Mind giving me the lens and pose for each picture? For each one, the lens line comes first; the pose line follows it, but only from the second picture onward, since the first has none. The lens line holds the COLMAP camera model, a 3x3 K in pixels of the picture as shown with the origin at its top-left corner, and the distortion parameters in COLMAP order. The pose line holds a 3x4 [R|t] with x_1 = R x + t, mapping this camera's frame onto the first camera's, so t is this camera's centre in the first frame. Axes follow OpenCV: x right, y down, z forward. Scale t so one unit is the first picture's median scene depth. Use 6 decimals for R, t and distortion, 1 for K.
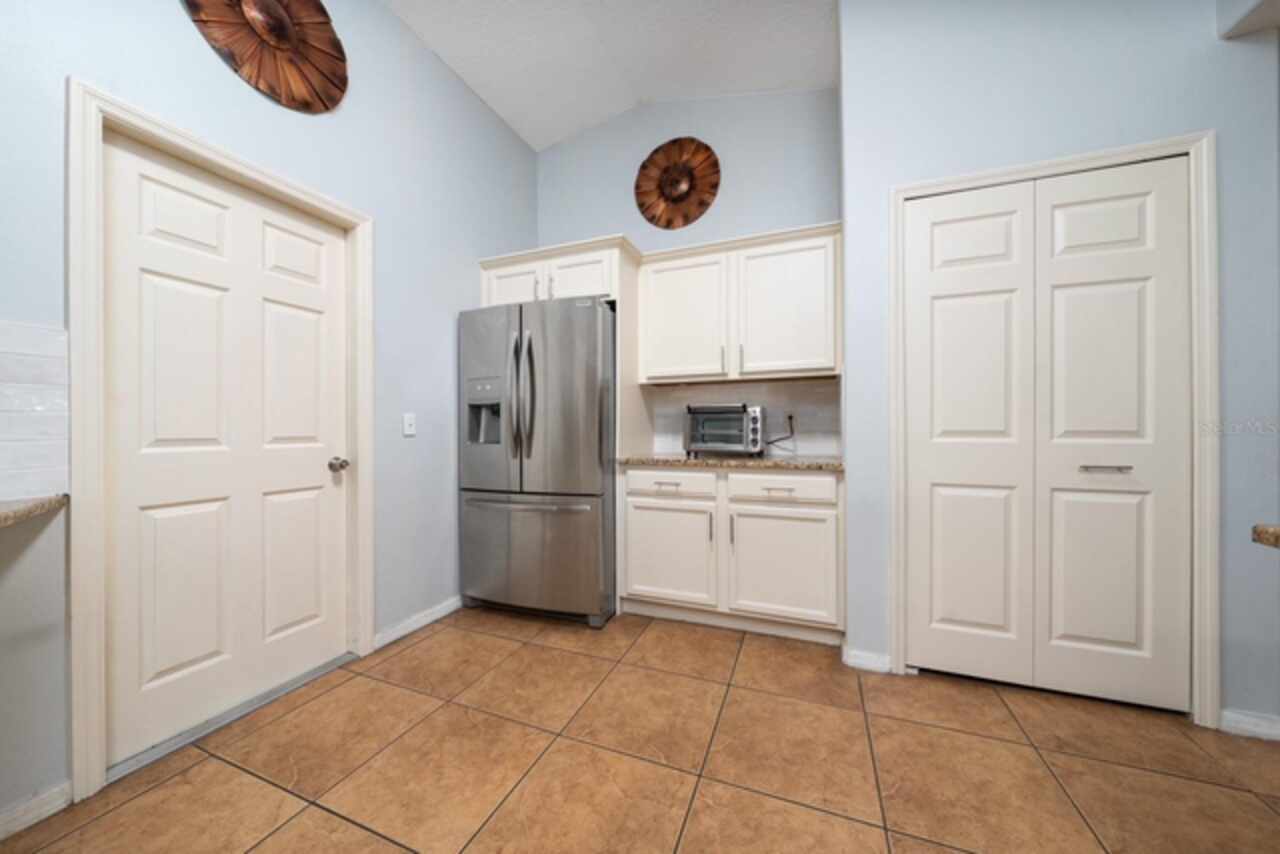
lens RADIAL K [[440.8, 0, 640.9], [0, 440.8, 428.0], [0, 0, 1]] dist [-0.000633, 0.000025]
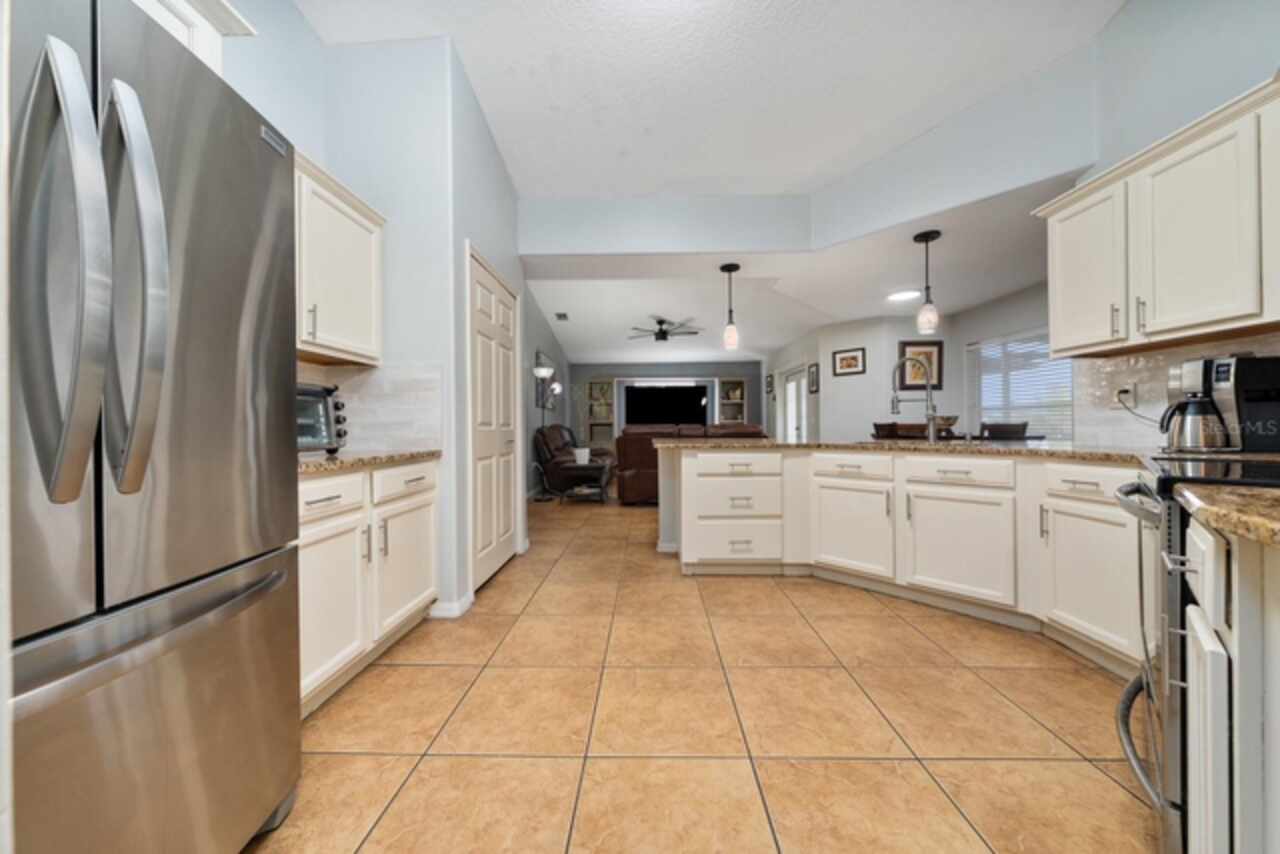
lens RADIAL K [[440.8, 0, 640.9], [0, 440.8, 428.0], [0, 0, 1]] dist [-0.000633, 0.000025]
pose [[-0.358439, 0.009543, 0.933504, -0.941926], [0.008790, 0.999938, -0.006847, 0.041471], [-0.933512, 0.005751, -0.358501, 1.081439]]
